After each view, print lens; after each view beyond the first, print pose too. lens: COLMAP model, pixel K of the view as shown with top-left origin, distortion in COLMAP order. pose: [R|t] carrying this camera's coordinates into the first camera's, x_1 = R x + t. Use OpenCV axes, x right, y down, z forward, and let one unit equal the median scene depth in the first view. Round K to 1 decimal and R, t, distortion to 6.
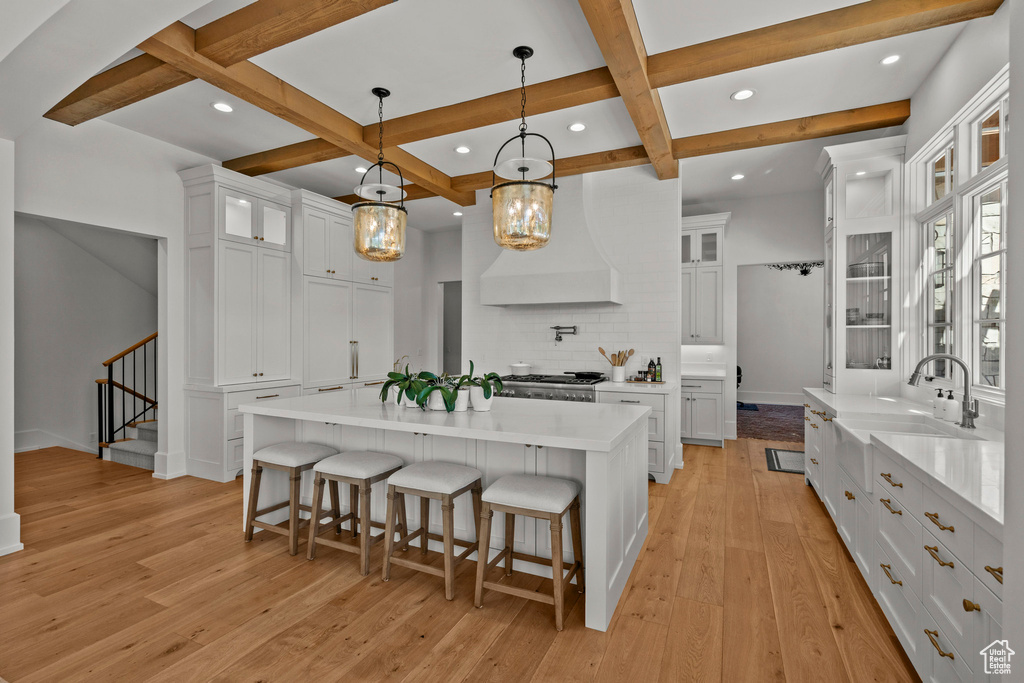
lens RADIAL K [[467.6, 0, 516.6], [0, 467.6, 337.9], [0, 0, 1]] dist [-0.003839, 0.001286]
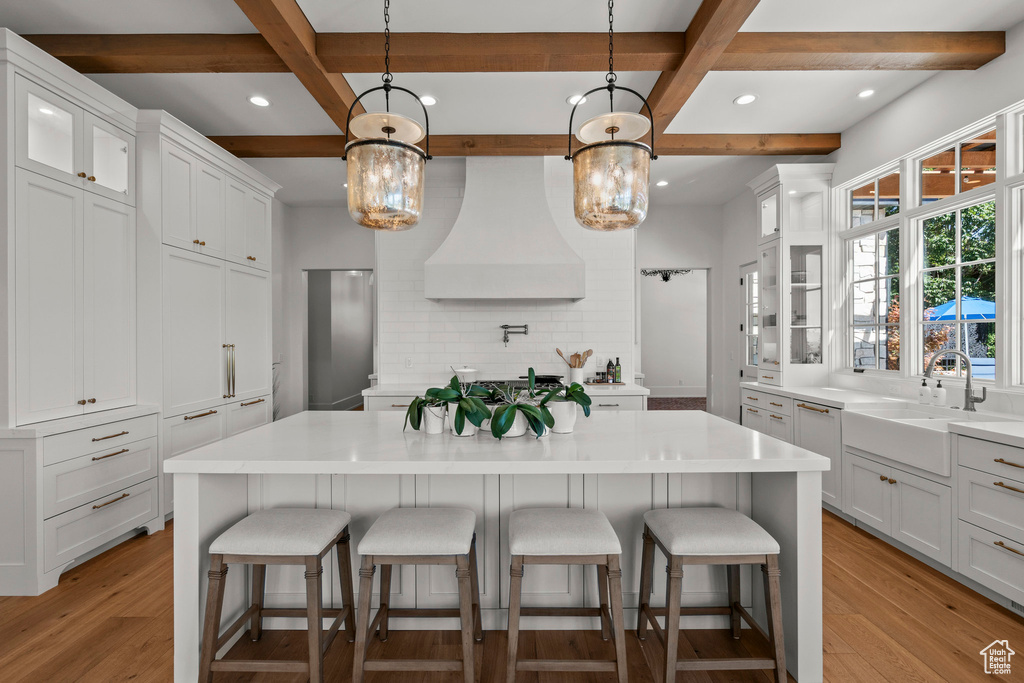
lens RADIAL K [[467.6, 0, 513.8], [0, 467.6, 339.5], [0, 0, 1]] dist [-0.003839, 0.001286]
pose [[0.905031, -0.007062, 0.425286, -0.326118], [0.005961, 0.999975, 0.003918, -0.001168], [-0.425303, -0.001011, 0.905051, 0.227459]]
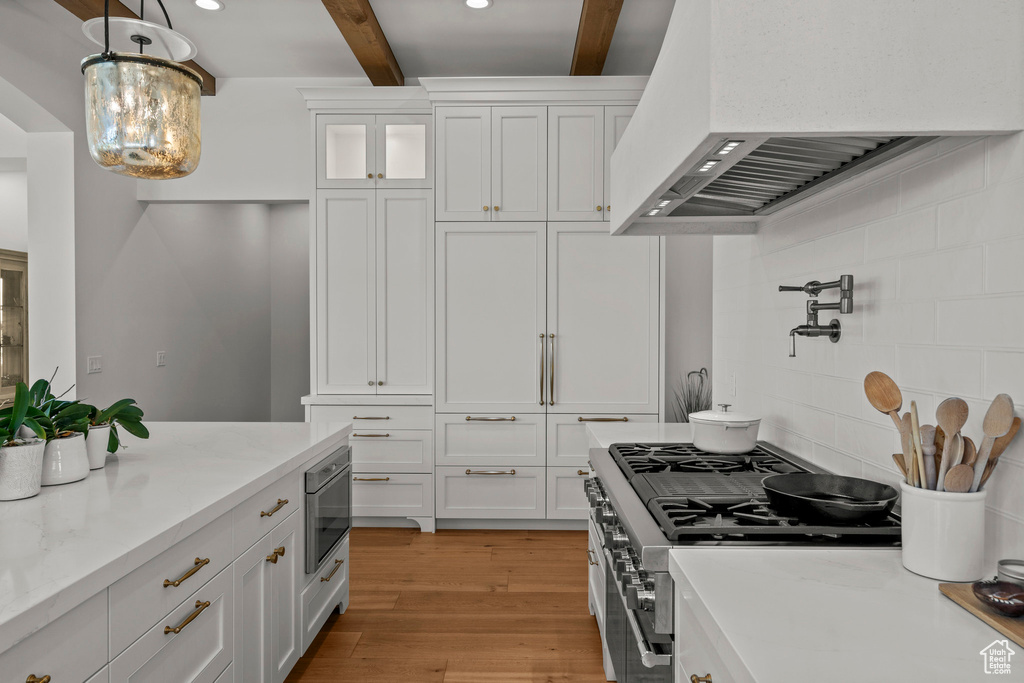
lens RADIAL K [[682.9, 0, 515.6], [0, 682.9, 339.8], [0, 0, 1]] dist [-0.001775, 0.000928]
pose [[0.408264, 0.011659, -0.912790, 0.431410], [-0.007918, 0.999926, 0.009231, 0.007358], [0.912830, 0.003458, 0.408326, 0.829727]]
